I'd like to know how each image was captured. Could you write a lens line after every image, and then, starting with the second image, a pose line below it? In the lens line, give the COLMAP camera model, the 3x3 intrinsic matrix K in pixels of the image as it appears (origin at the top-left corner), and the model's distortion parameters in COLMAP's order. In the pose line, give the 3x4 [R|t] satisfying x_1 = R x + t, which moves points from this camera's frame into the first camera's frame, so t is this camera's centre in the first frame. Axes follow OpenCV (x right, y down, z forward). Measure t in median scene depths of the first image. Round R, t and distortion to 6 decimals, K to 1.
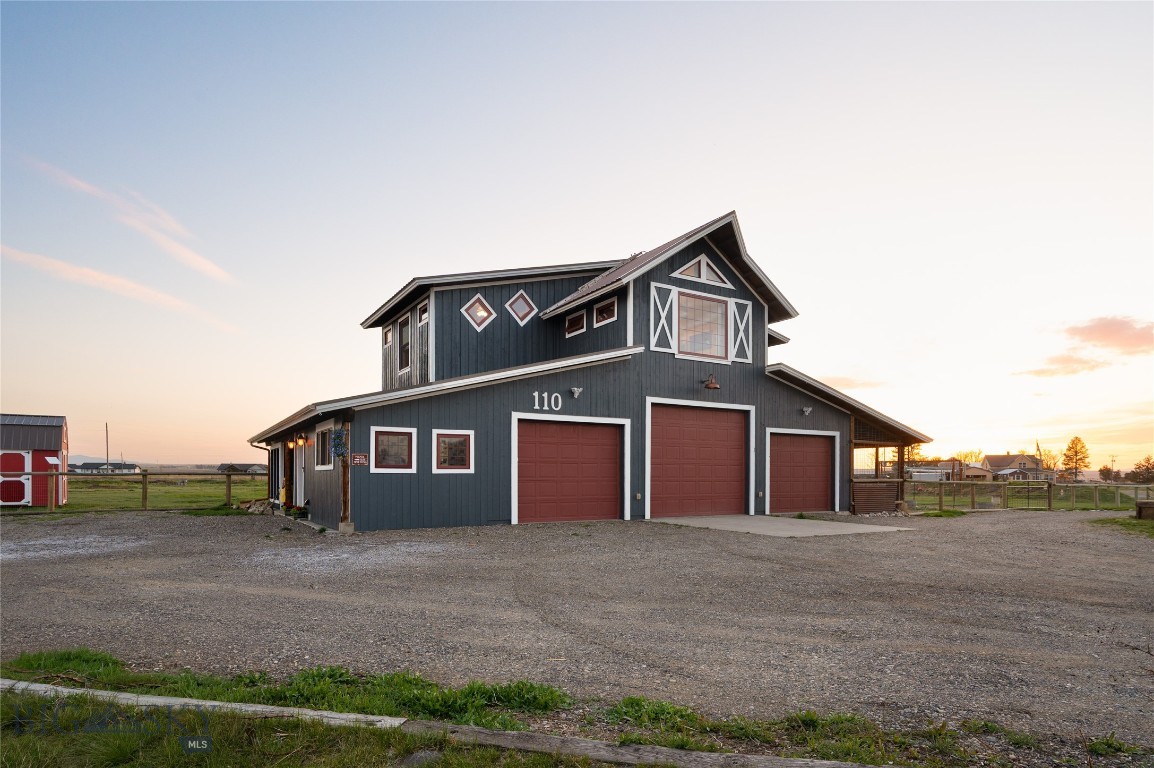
lens RADIAL K [[641.6, 0, 562.5], [0, 641.6, 412.0], [0, 0, 1]] dist [0.001765, 0.000244]
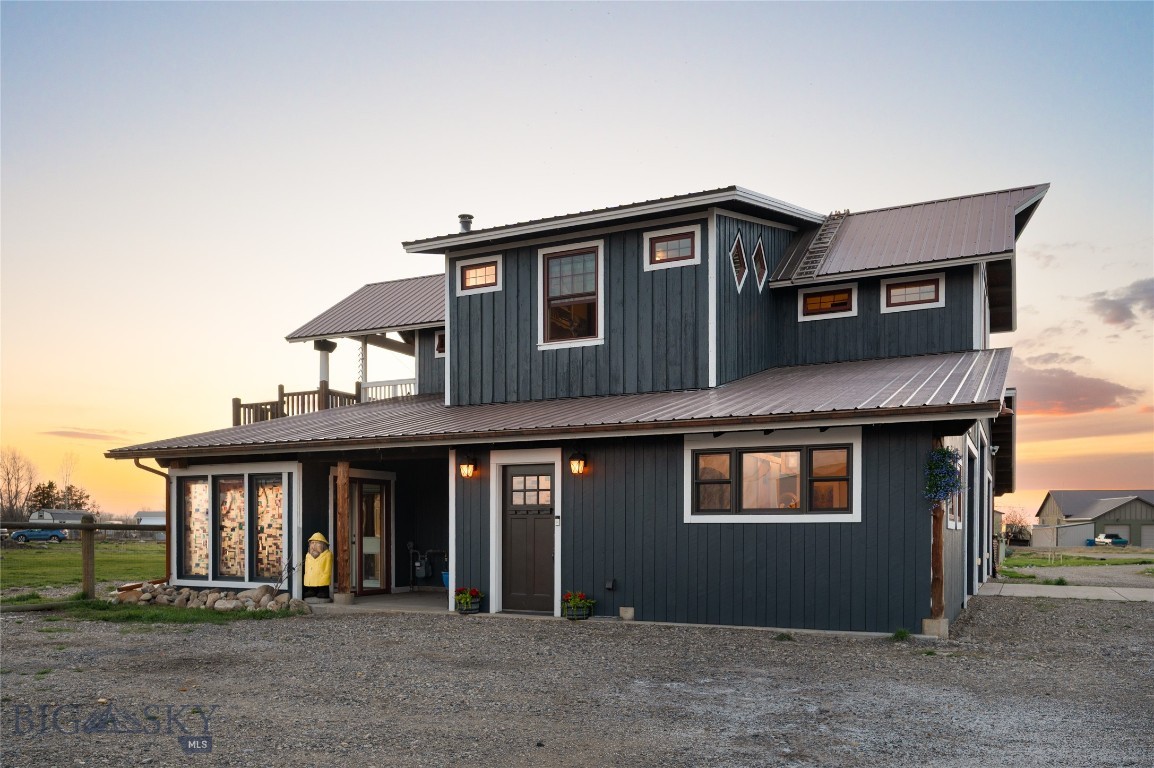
lens RADIAL K [[912.4, 0, 541.9], [0, 912.4, 438.0], [0, 0, 1]] dist [-0.004838, -0.003740]
pose [[0.844463, 0.055782, 0.532701, -0.778703], [-0.055002, 0.998335, -0.017350, 0.037428], [-0.532782, -0.014648, 0.846126, 0.389972]]
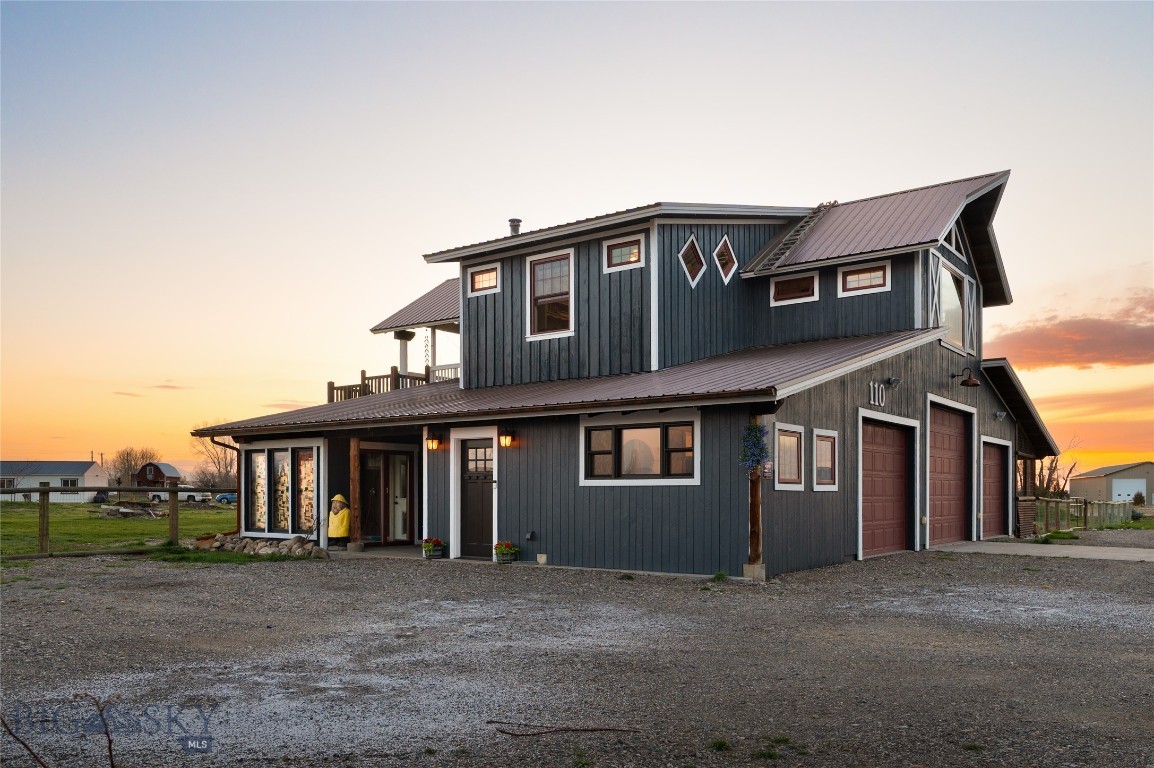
lens RADIAL K [[891.4, 0, 577.0], [0, 891.4, 384.0], [0, 0, 1]] dist [-0.004027, -0.000272]
pose [[0.921977, 0.047747, 0.384290, -0.651931], [-0.039156, 0.998778, -0.030152, 0.014725], [-0.385260, 0.012752, 0.922720, 0.157953]]
